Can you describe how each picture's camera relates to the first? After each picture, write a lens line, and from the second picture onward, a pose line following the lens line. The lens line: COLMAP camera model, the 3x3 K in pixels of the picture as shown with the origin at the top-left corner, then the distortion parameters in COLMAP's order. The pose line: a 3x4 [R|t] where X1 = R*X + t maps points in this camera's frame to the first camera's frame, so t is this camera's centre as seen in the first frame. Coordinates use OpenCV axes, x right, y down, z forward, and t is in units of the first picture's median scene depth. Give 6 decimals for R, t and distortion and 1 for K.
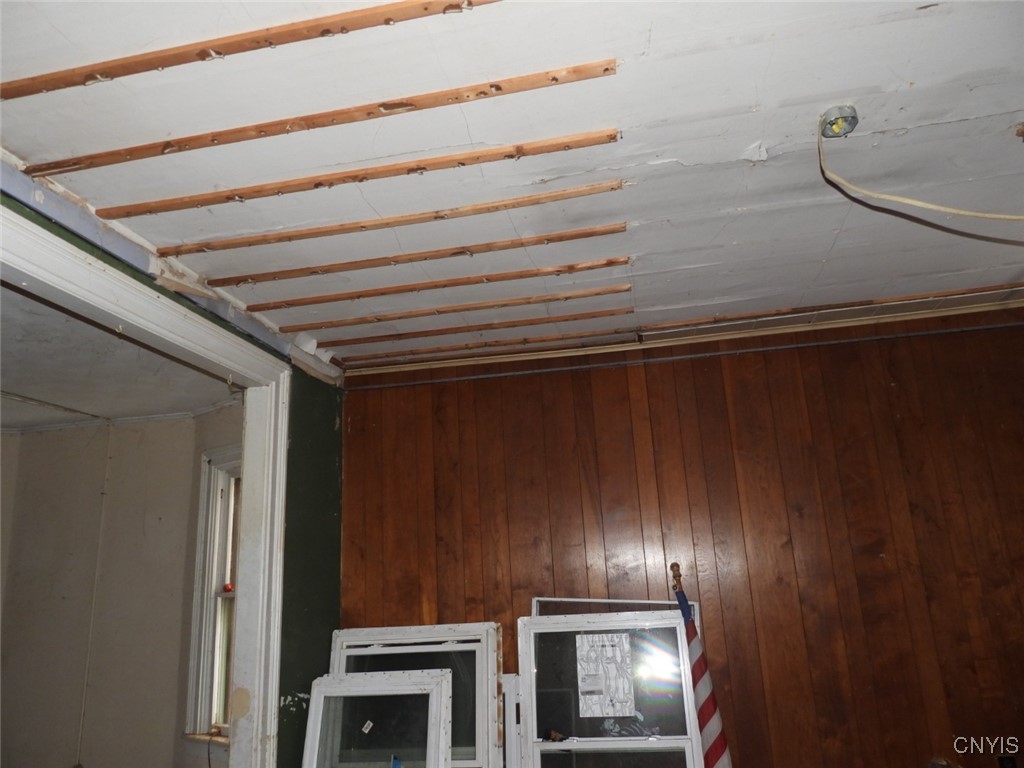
lens RADIAL K [[734.3, 0, 515.5], [0, 734.3, 382.9], [0, 0, 1]] dist [-0.017420, 0.006623]
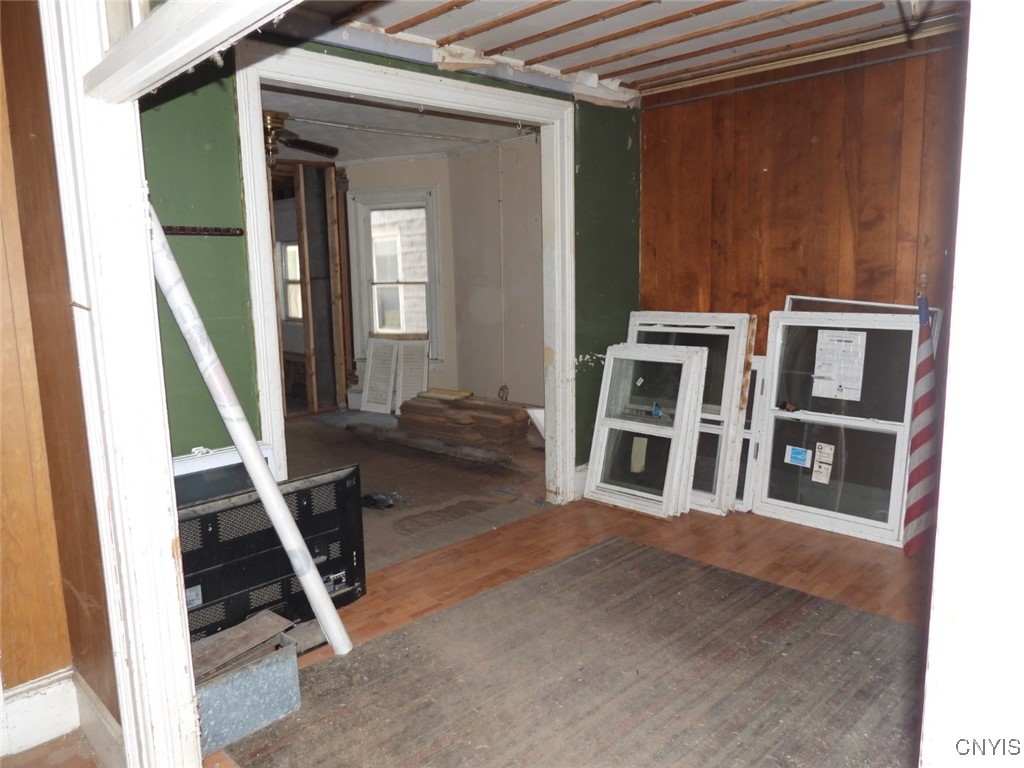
lens RADIAL K [[734.3, 0, 509.0], [0, 734.3, 381.8], [0, 0, 1]] dist [-0.017420, 0.006623]
pose [[0.811874, 0.119004, -0.571575, 0.343676], [0.135918, 0.913581, 0.383270, -0.077838], [0.567791, -0.388854, 0.725538, -0.116978]]
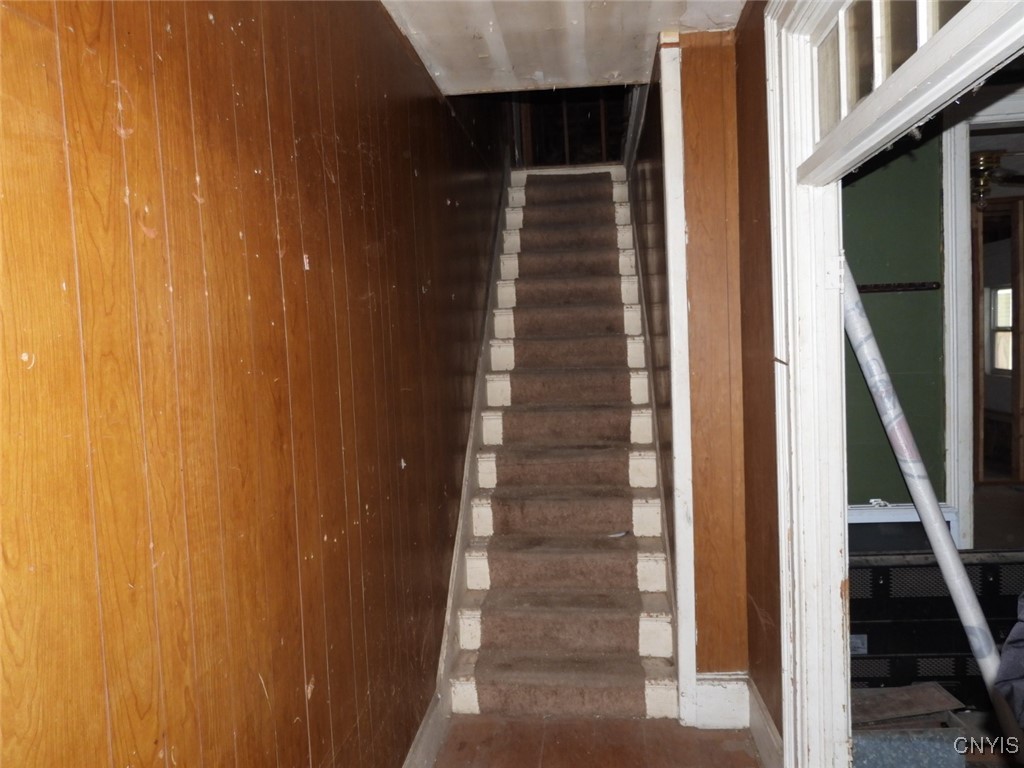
lens RADIAL K [[734.3, 0, 522.5], [0, 734.3, 382.6], [0, 0, 1]] dist [-0.017420, 0.006623]
pose [[0.081134, 0.102323, -0.991437, 0.378093], [0.297320, 0.946943, 0.122062, -0.089681], [0.951324, -0.304678, 0.046407, -0.128865]]
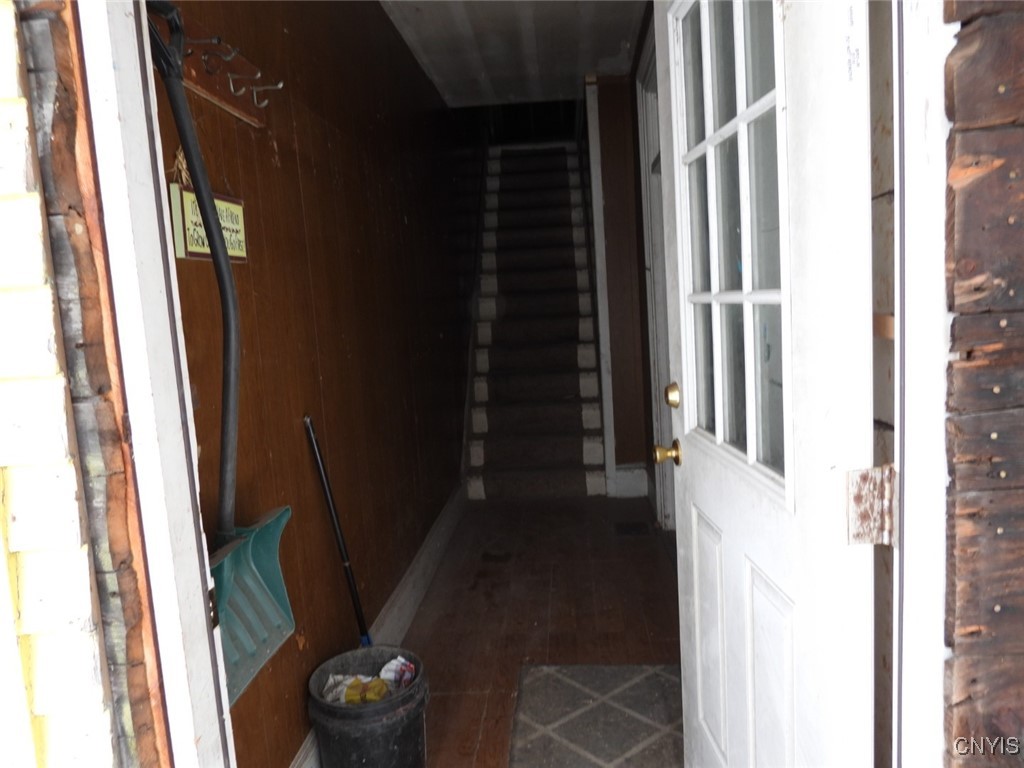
lens RADIAL K [[734.3, 0, 517.3], [0, 734.3, 388.2], [0, 0, 1]] dist [-0.017420, 0.006623]
pose [[0.114571, 0.164783, -0.979653, 0.855227], [0.317644, 0.928299, 0.193294, -0.081332], [0.941263, -0.333327, 0.054014, -0.196074]]
